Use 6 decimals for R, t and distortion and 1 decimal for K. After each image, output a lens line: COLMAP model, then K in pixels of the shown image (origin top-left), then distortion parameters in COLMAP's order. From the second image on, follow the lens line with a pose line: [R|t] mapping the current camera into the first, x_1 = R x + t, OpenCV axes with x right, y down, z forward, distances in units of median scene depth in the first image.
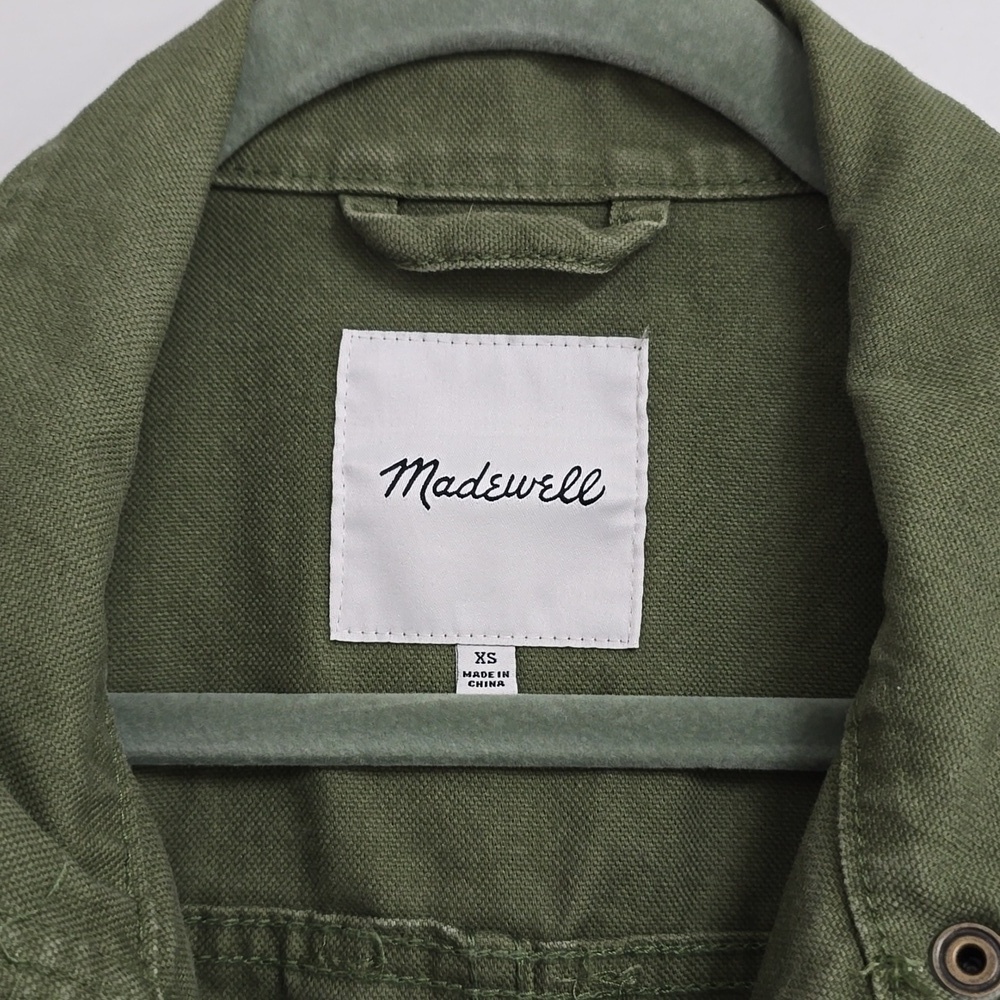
lens RADIAL K [[1415.8, 0, 488.1], [0, 1415.8, 508.7], [0, 0, 1]] dist [0.164932, -0.487150]
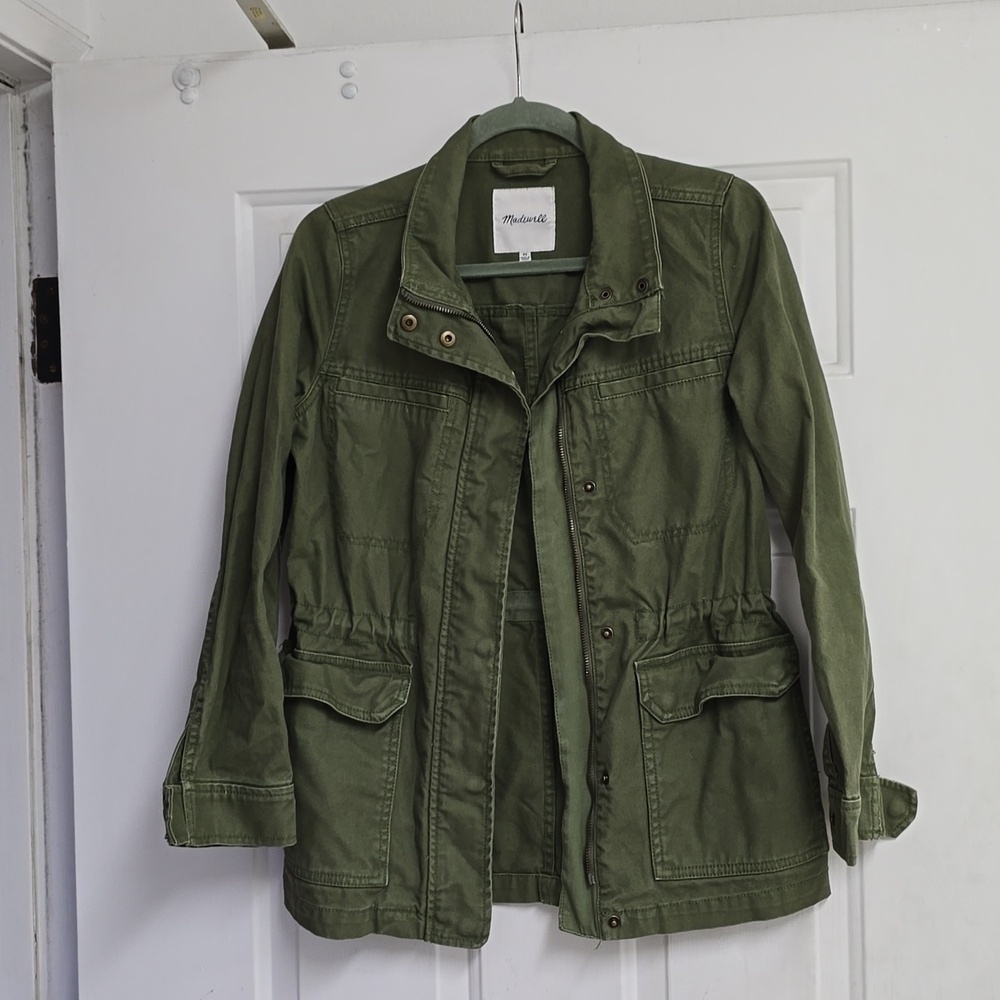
lens RADIAL K [[1456.8, 0, 495.2], [0, 1456.8, 507.7], [0, 0, 1]] dist [0.261798, -1.244764]
pose [[0.992647, -0.046521, -0.111745, 0.436820], [0.061447, 0.989063, 0.134083, 0.290880], [0.104285, -0.139964, 0.984650, -4.308397]]
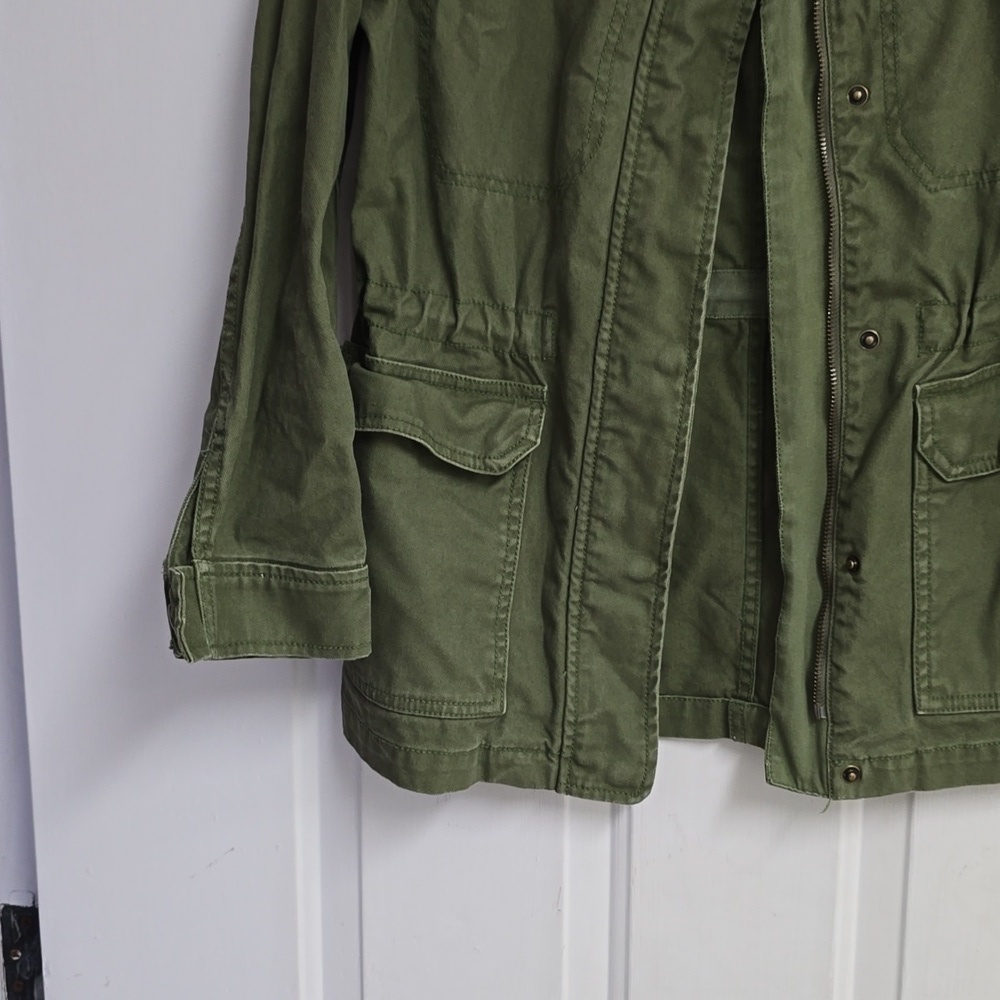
lens RADIAL K [[1415.8, 0, 488.1], [0, 1415.8, 508.7], [0, 0, 1]] dist [0.164932, -0.487150]
pose [[0.997624, -0.010308, -0.068114, -0.389391], [0.031459, 0.947797, 0.317319, 0.768869], [0.061287, -0.318708, 0.945870, -2.414915]]
